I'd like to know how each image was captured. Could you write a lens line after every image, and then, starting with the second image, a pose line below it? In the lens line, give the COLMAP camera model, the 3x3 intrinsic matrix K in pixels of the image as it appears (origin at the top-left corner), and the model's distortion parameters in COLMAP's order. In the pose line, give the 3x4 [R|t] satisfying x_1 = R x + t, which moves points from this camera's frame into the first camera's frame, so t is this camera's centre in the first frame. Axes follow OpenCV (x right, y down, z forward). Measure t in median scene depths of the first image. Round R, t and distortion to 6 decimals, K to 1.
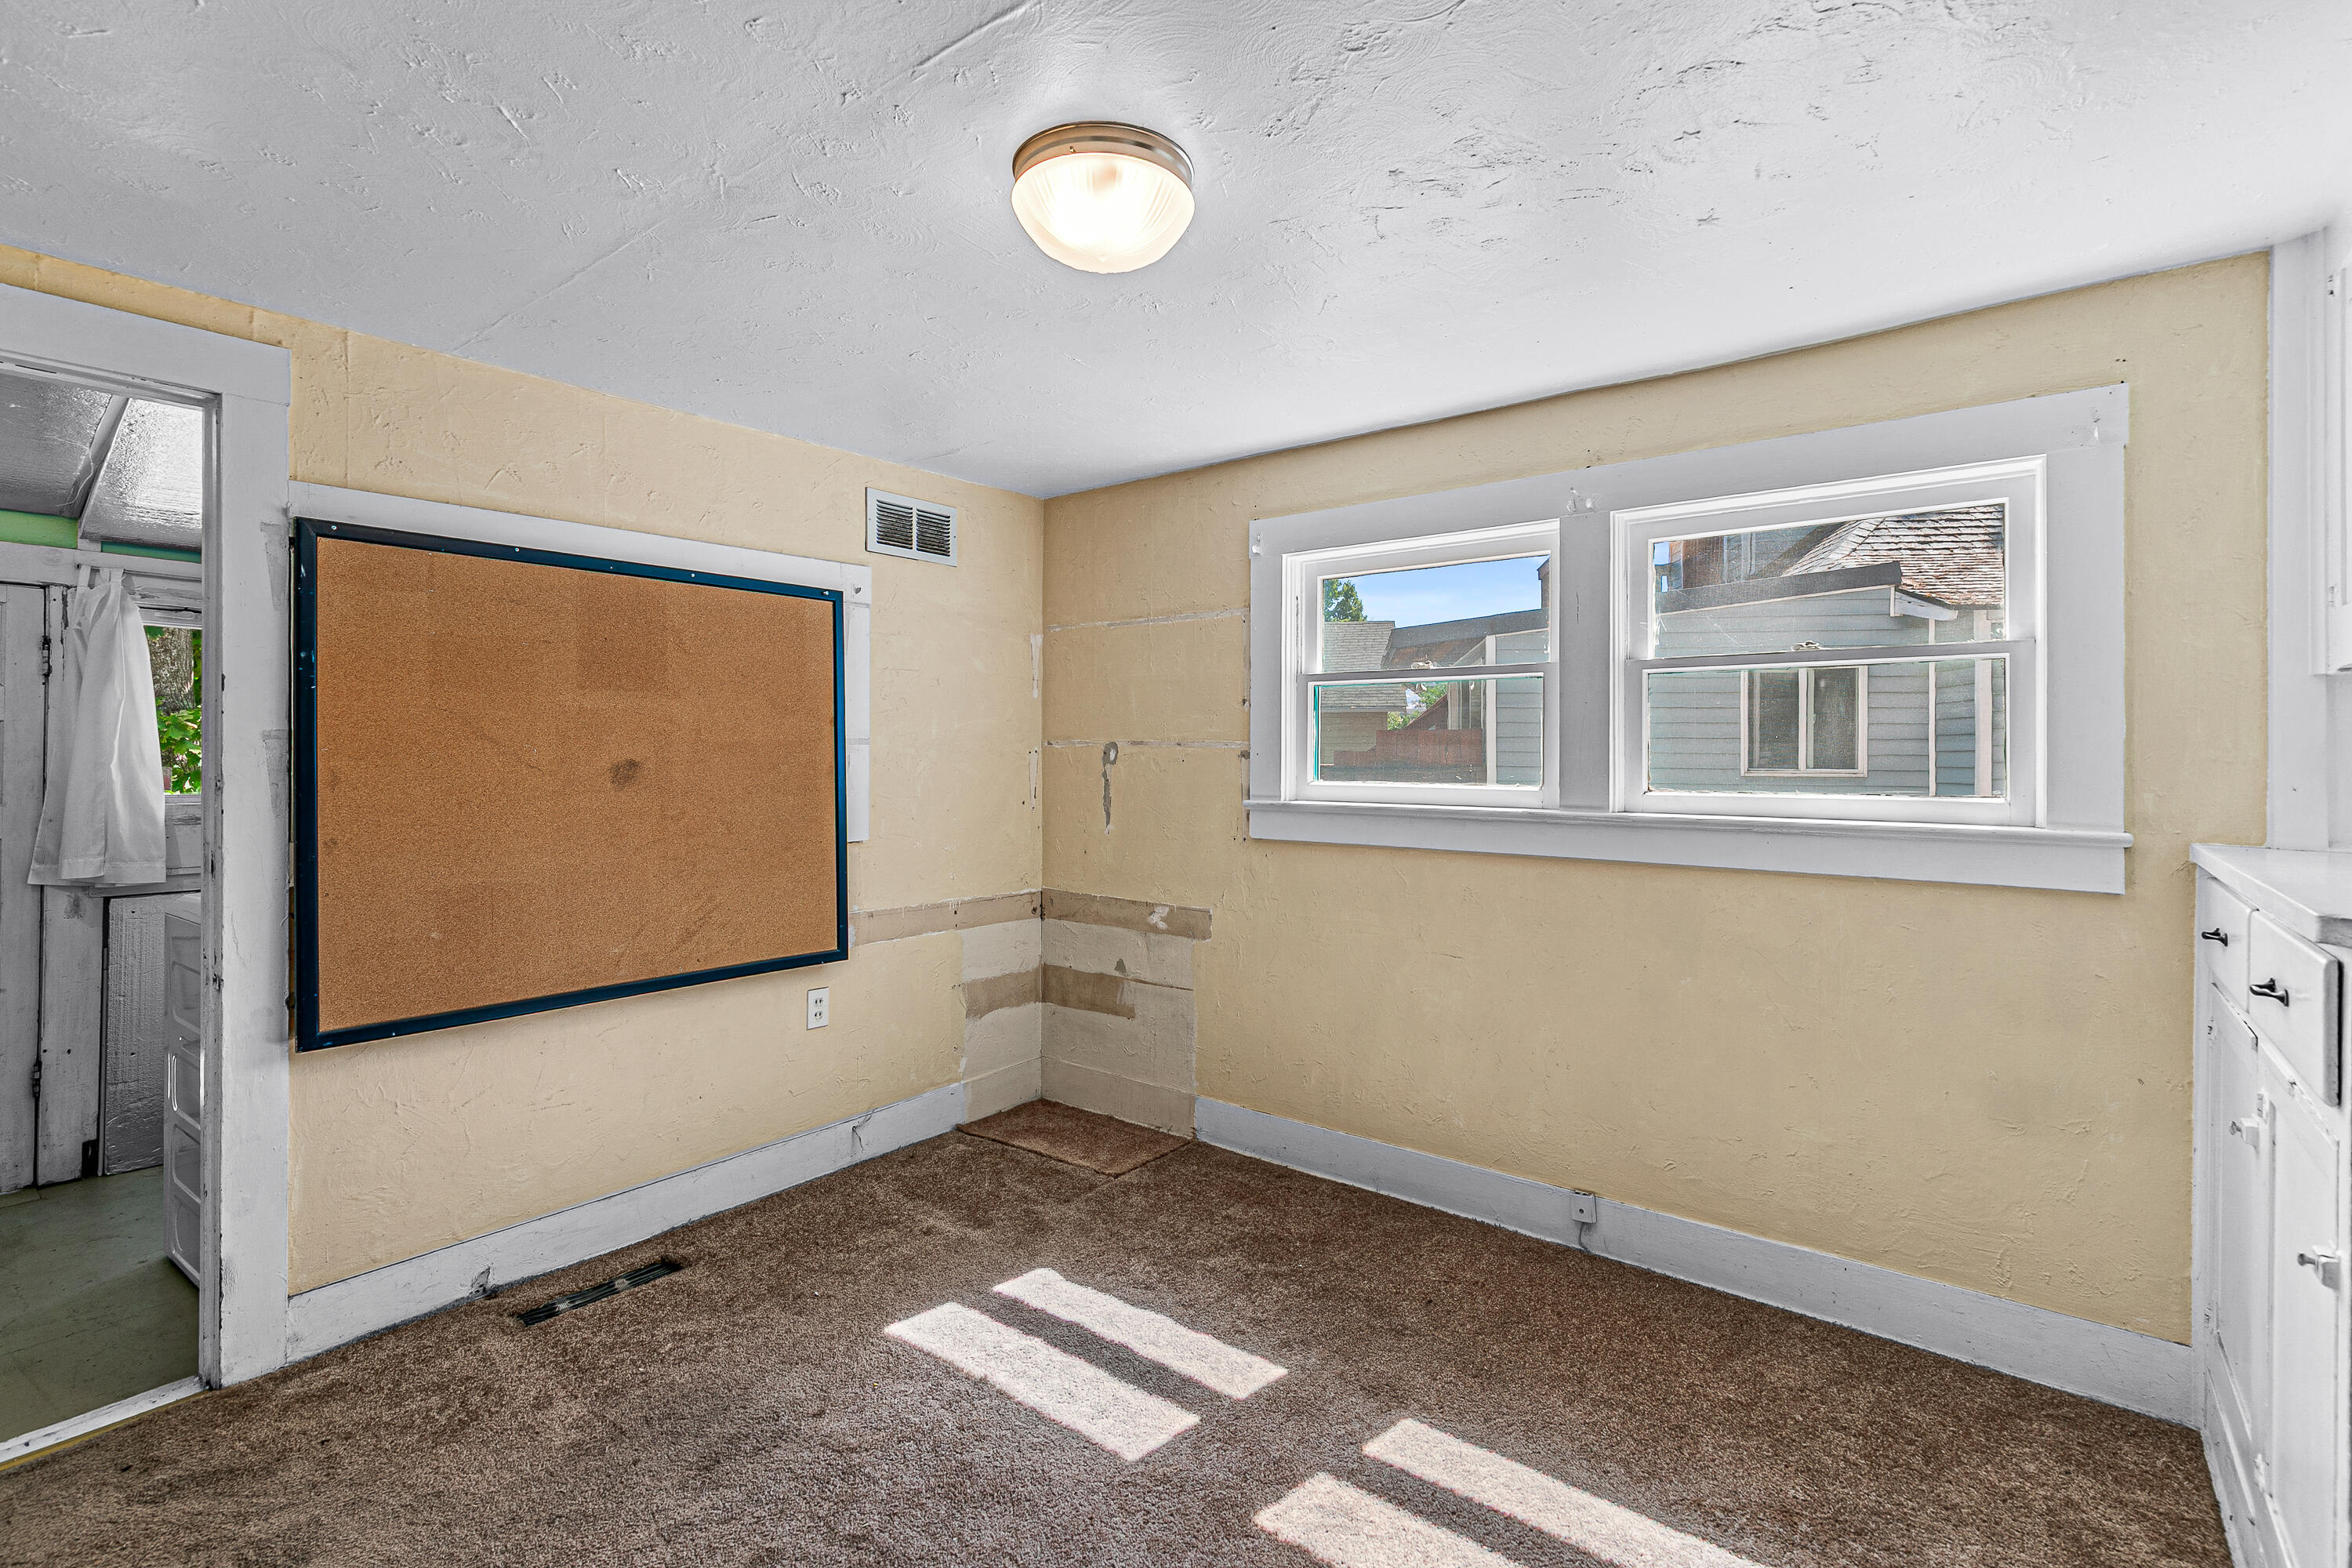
lens RADIAL K [[1072.4, 0, 1182.9], [0, 1072.4, 762.6], [0, 0, 1]] dist [0.007625, -0.000629]
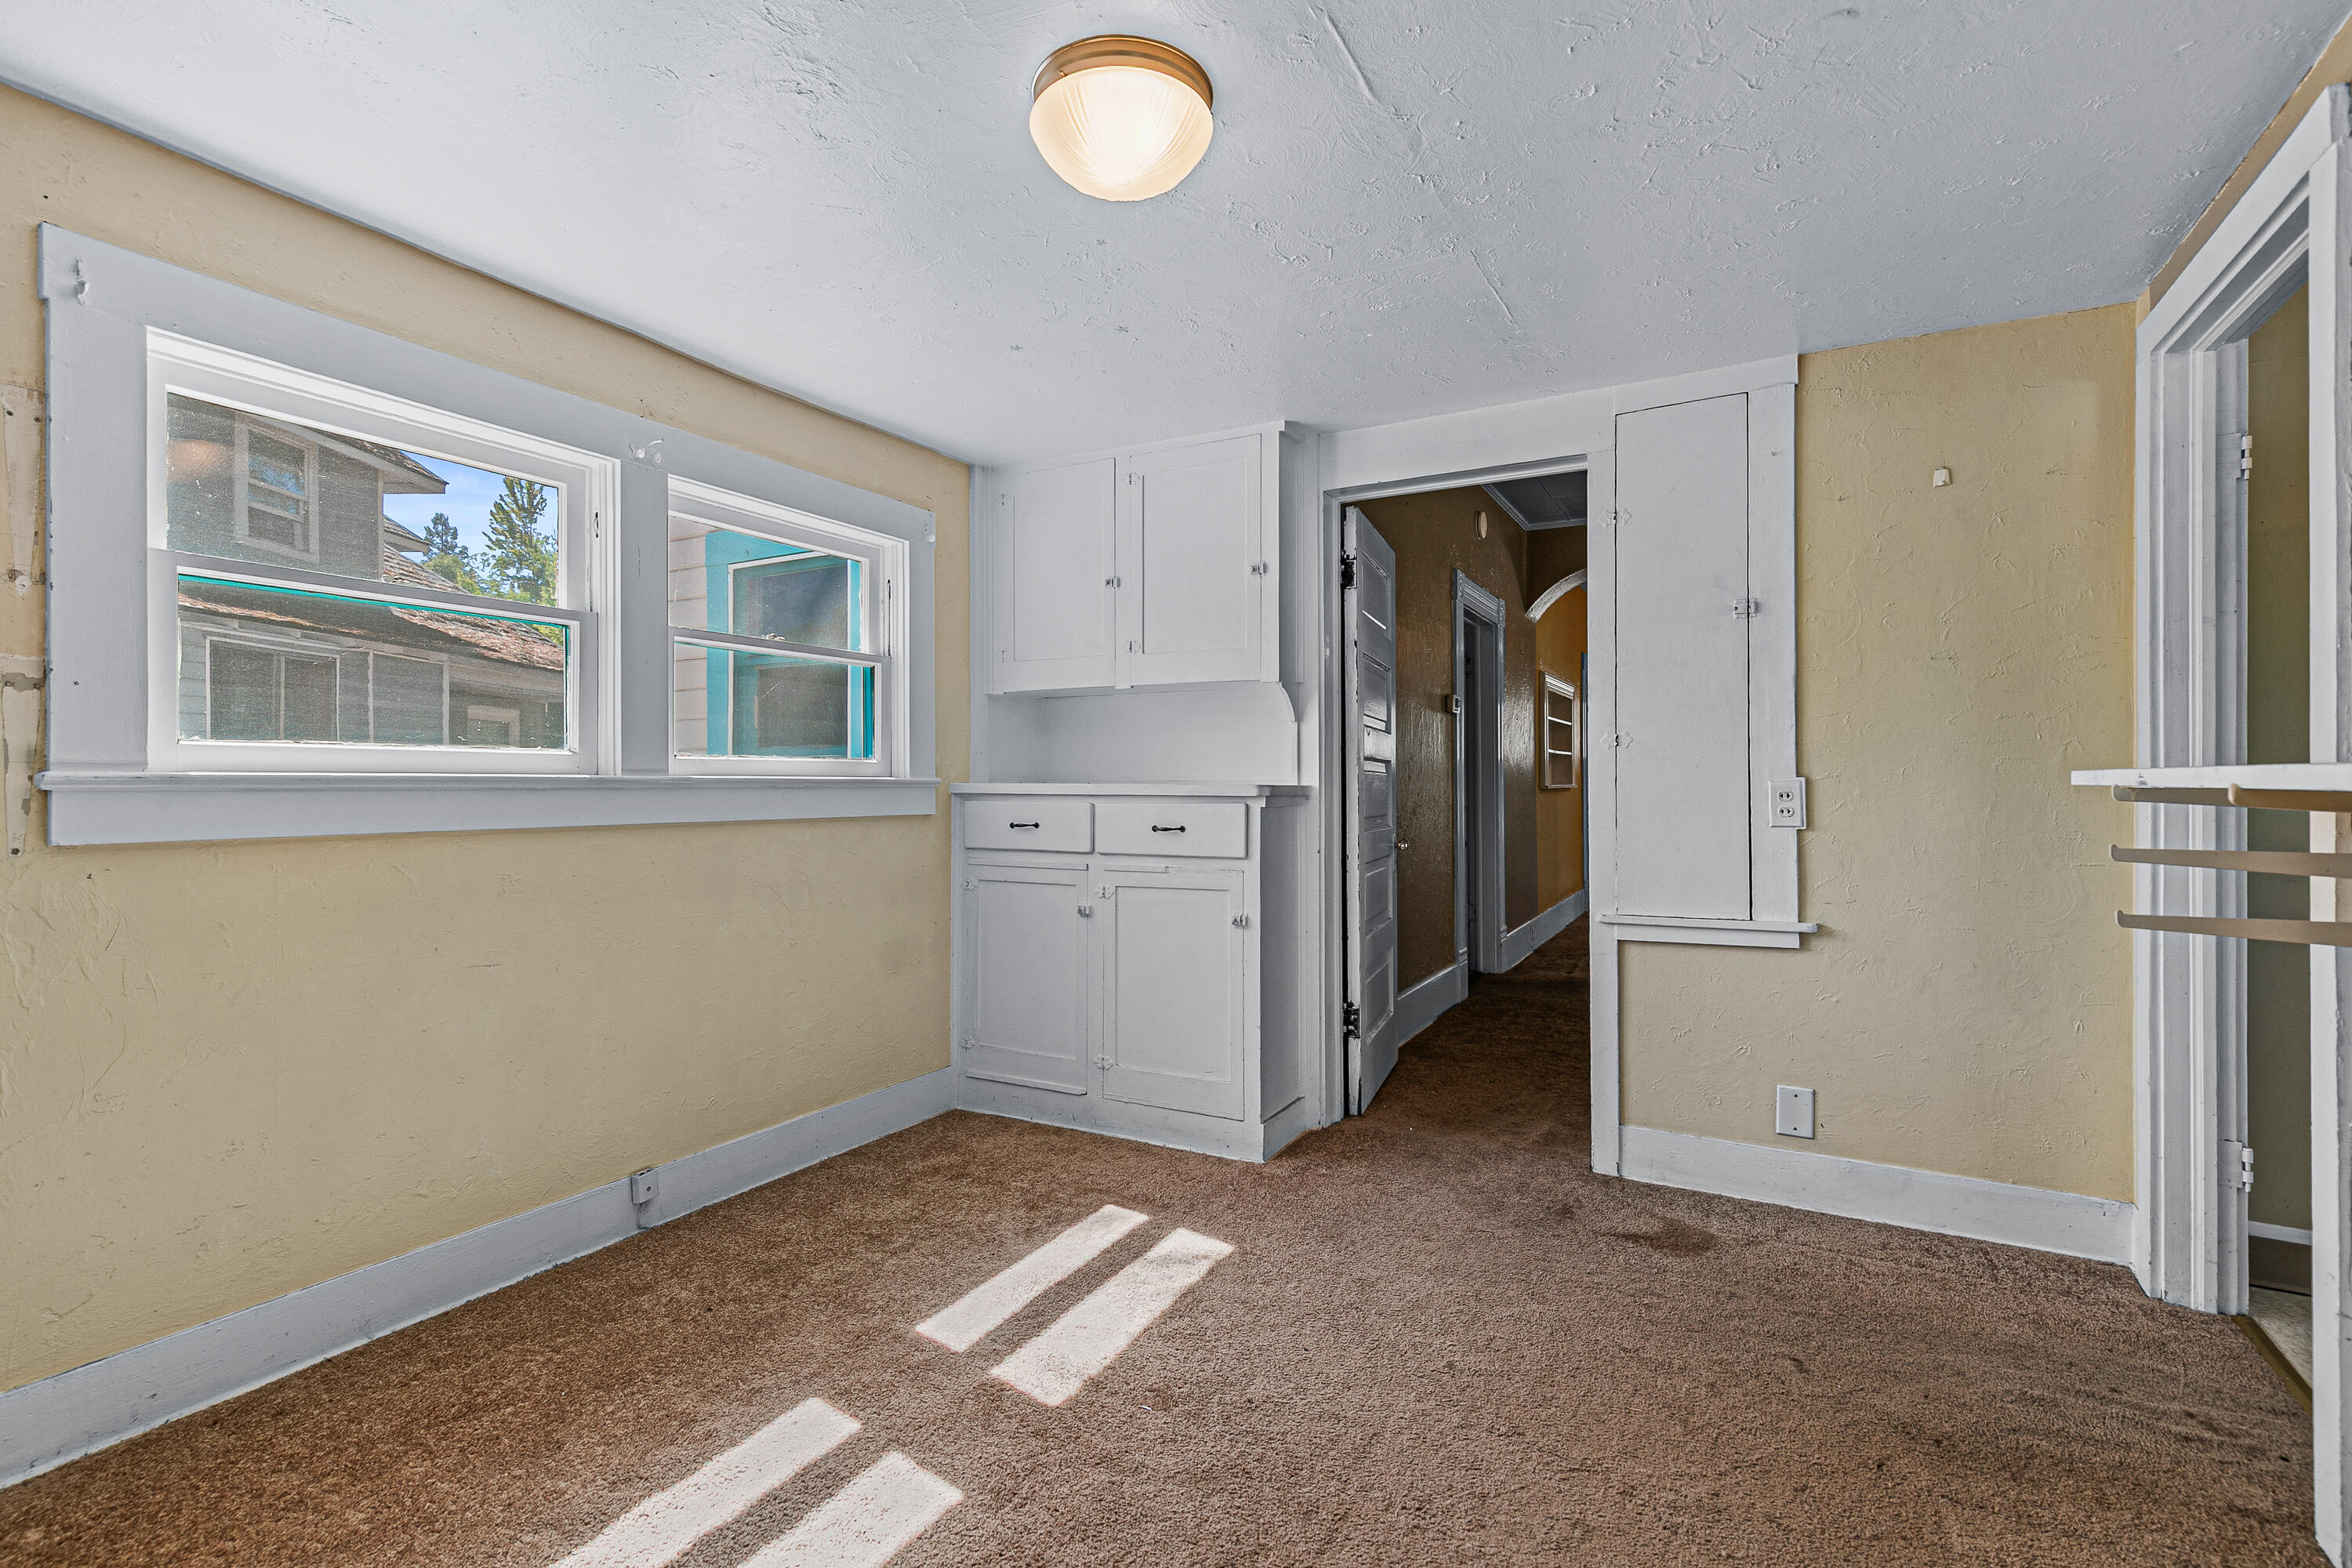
lens RADIAL K [[1072.4, 0, 1179.9], [0, 1072.4, 779.8], [0, 0, 1]] dist [0.007625, -0.000629]
pose [[-0.151166, -0.001936, 0.988507, -0.720804], [0.010367, 0.999940, 0.003544, 0.057982], [-0.988454, 0.010783, -0.151137, 0.741074]]
